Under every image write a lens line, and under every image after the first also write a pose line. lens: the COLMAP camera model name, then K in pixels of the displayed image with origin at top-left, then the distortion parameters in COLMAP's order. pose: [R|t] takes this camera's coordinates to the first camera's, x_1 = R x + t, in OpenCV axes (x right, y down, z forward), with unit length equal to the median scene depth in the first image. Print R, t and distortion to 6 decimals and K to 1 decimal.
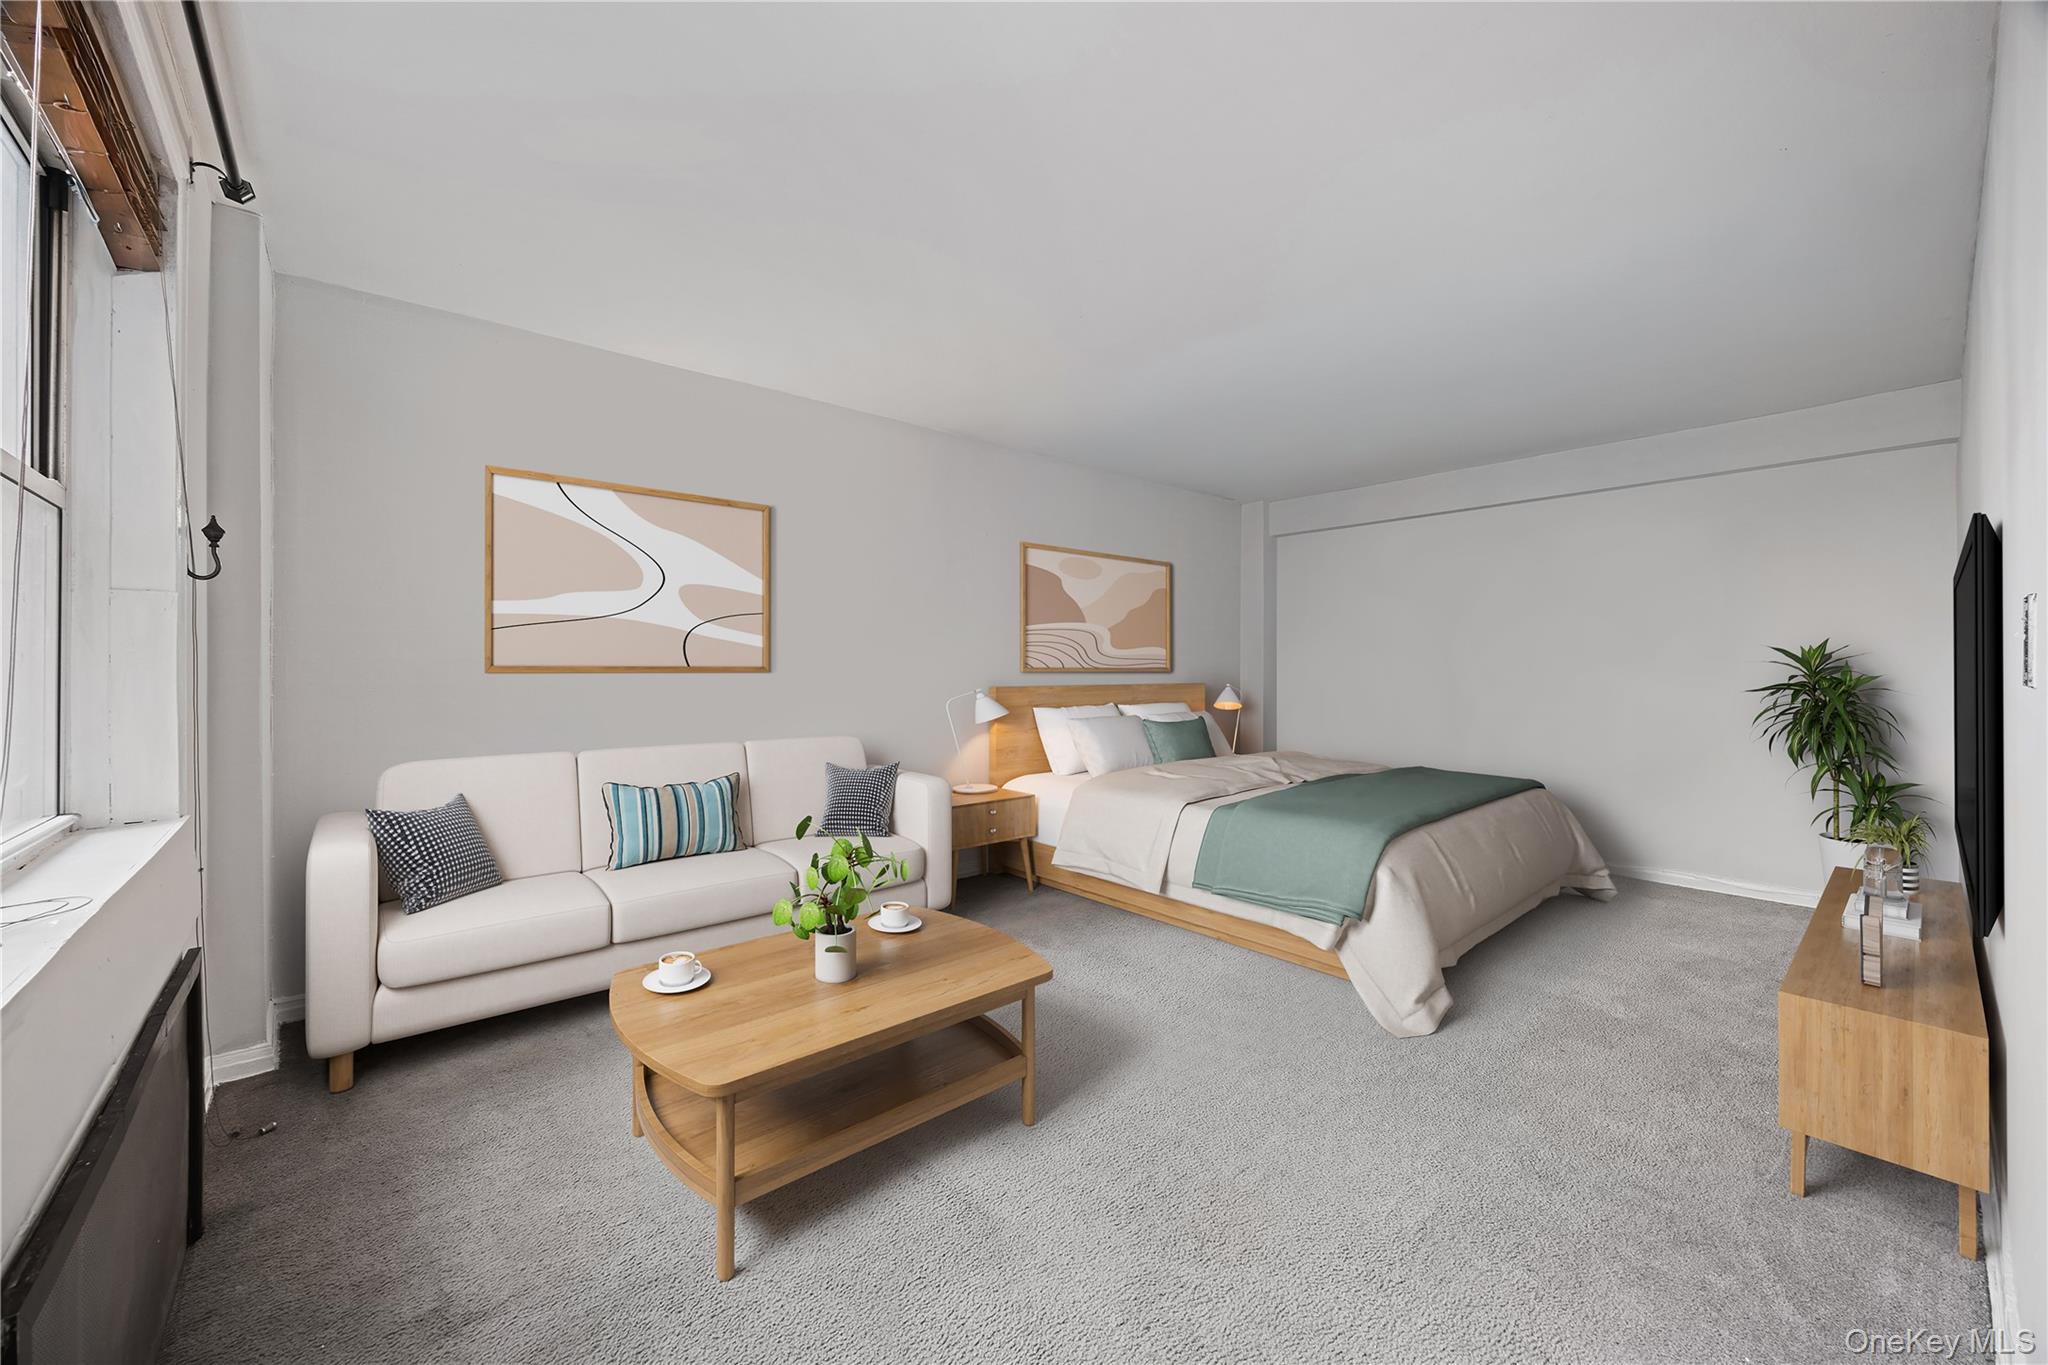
lens RADIAL K [[780.6, 0, 1017.1], [0, 780.6, 670.3], [0, 0, 1]] dist [-0.002430, -0.000573]
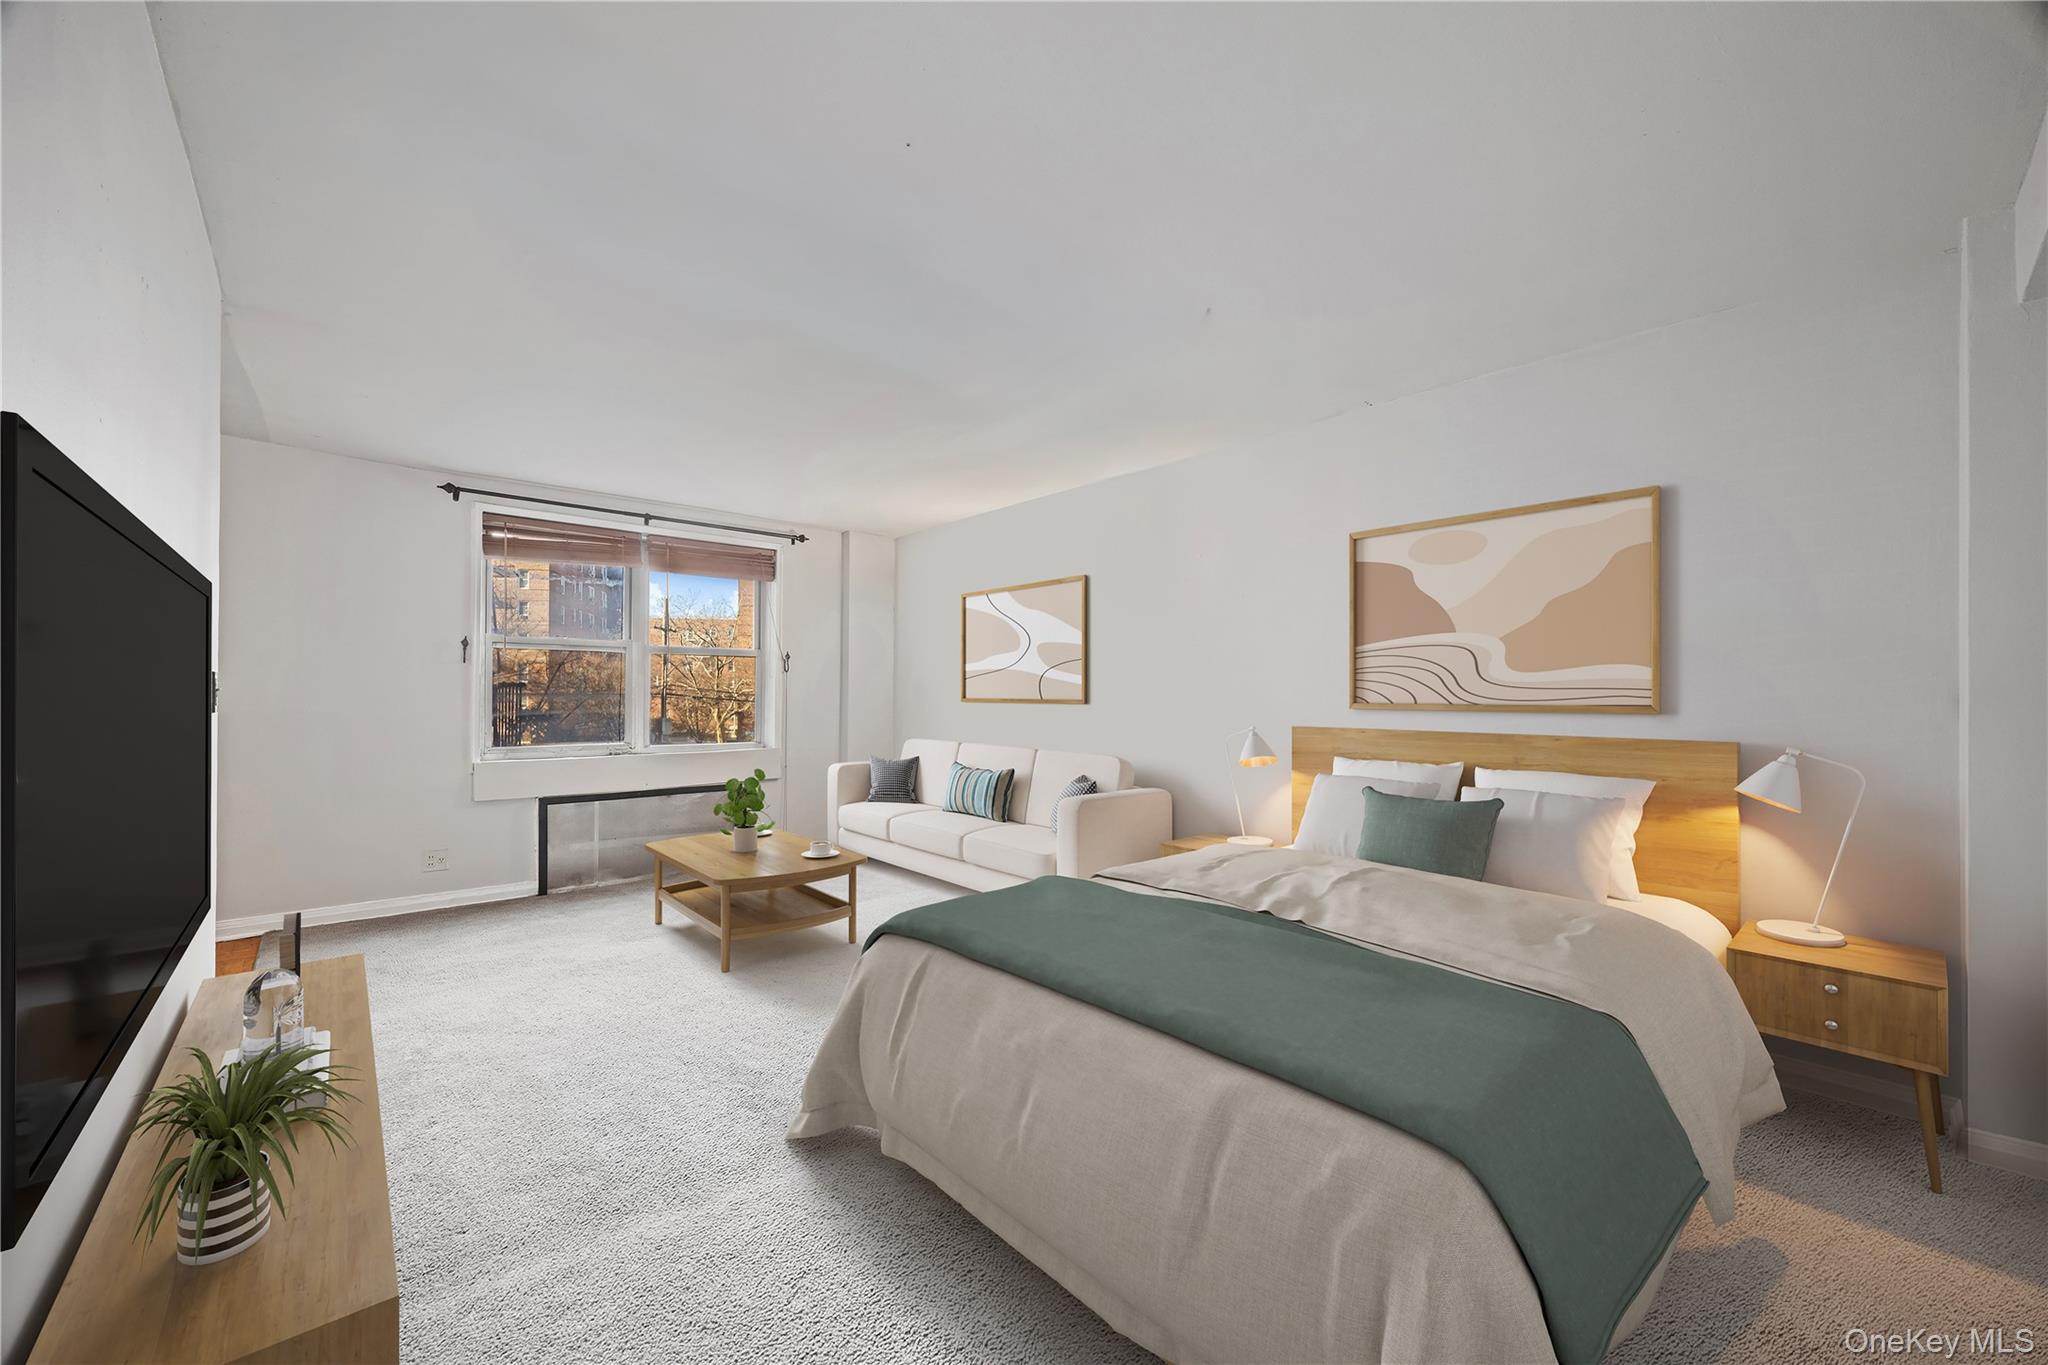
lens RADIAL K [[780.6, 0, 1018.2], [0, 780.6, 687.2], [0, 0, 1]] dist [-0.002430, -0.000573]
pose [[0.009032, -0.016082, -0.999830, 0.745864], [-0.012298, 0.999793, -0.016193, -0.002288], [0.999884, 0.012442, 0.008832, 0.676415]]
